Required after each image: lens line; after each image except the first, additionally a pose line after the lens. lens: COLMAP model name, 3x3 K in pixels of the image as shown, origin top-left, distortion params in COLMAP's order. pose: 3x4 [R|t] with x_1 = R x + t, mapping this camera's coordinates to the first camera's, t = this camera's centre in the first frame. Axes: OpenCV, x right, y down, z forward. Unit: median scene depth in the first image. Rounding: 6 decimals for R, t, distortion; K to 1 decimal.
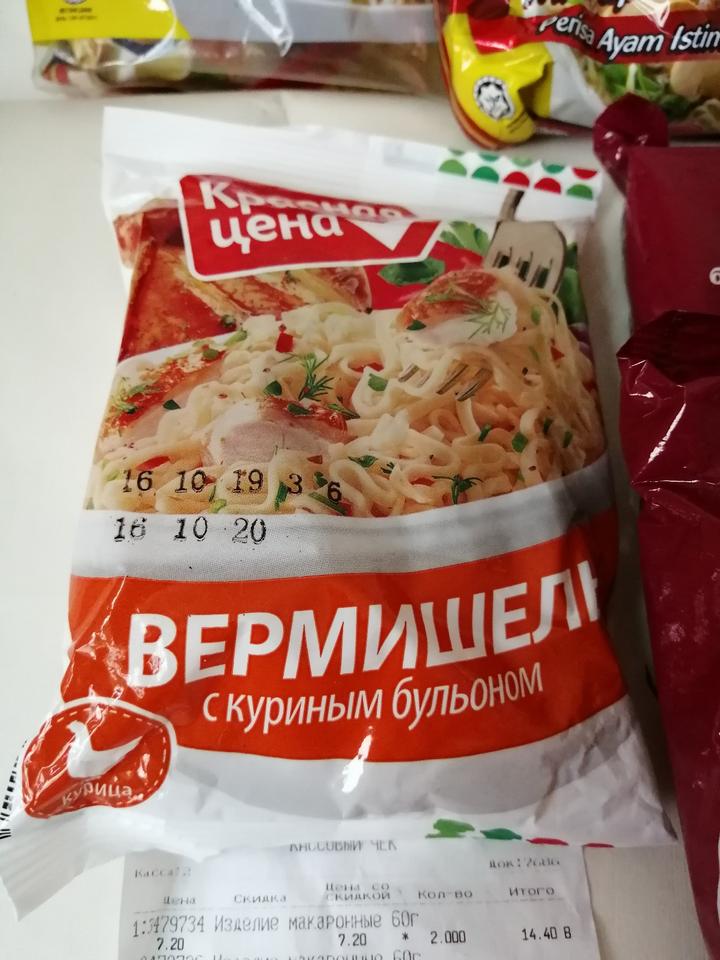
lens RADIAL K [[795.7, 0, 360.0], [0, 795.7, 480.0], [0, 0, 1]] dist [0.060399, -0.183601]
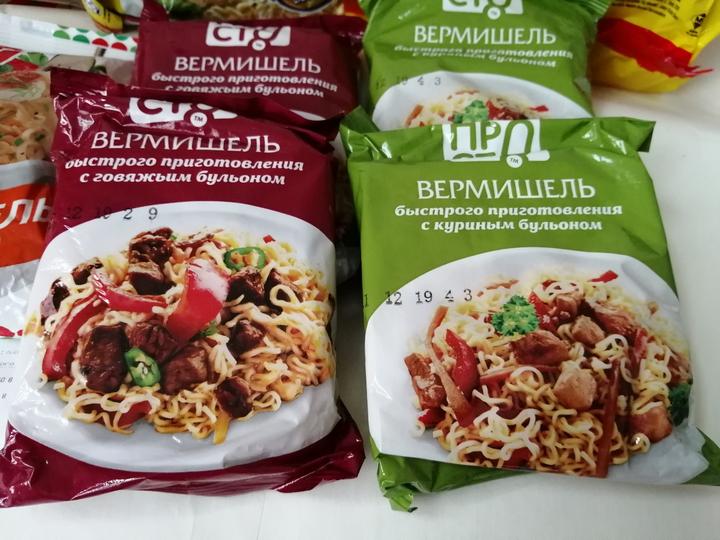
lens RADIAL K [[599.0, 0, 360.0], [0, 599.0, 270.0], [0, 0, 1]] dist [0.050611, -0.186840]
pose [[0.997888, 0.006825, 0.064595, 0.986913], [0.002326, 0.990071, -0.140547, 0.497462], [-0.064913, 0.140400, 0.987965, -0.512564]]
